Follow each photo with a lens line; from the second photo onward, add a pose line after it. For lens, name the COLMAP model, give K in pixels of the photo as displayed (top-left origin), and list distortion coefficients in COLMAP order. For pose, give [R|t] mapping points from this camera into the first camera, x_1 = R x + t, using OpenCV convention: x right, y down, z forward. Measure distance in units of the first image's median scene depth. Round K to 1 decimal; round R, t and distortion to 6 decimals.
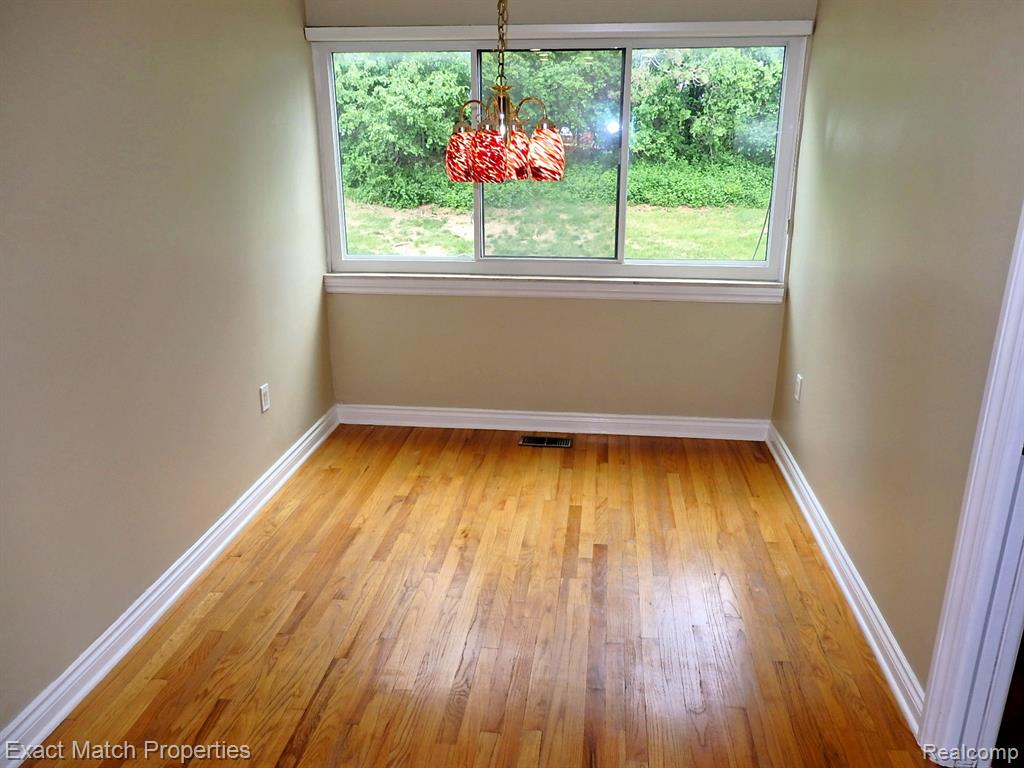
lens RADIAL K [[759.4, 0, 512.0], [0, 759.4, 384.0], [0, 0, 1]] dist [0.000706, 0.004140]
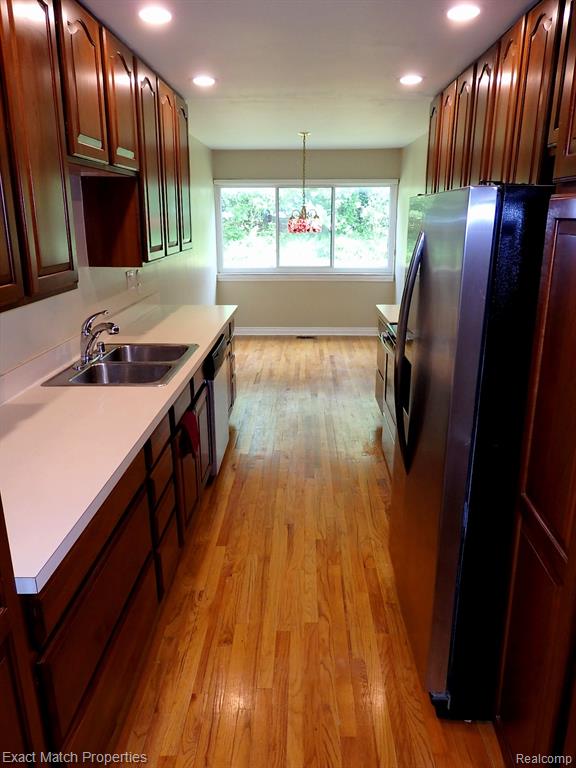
lens RADIAL K [[569.6, 0, 288.0], [0, 569.6, 384.0], [0, 0, 1]] dist [0.000706, 0.004140]
pose [[0.995532, -0.026894, 0.090511, -0.191628], [0.029731, 0.999103, -0.030144, 0.285808], [-0.089619, 0.032700, 0.995439, -0.893967]]
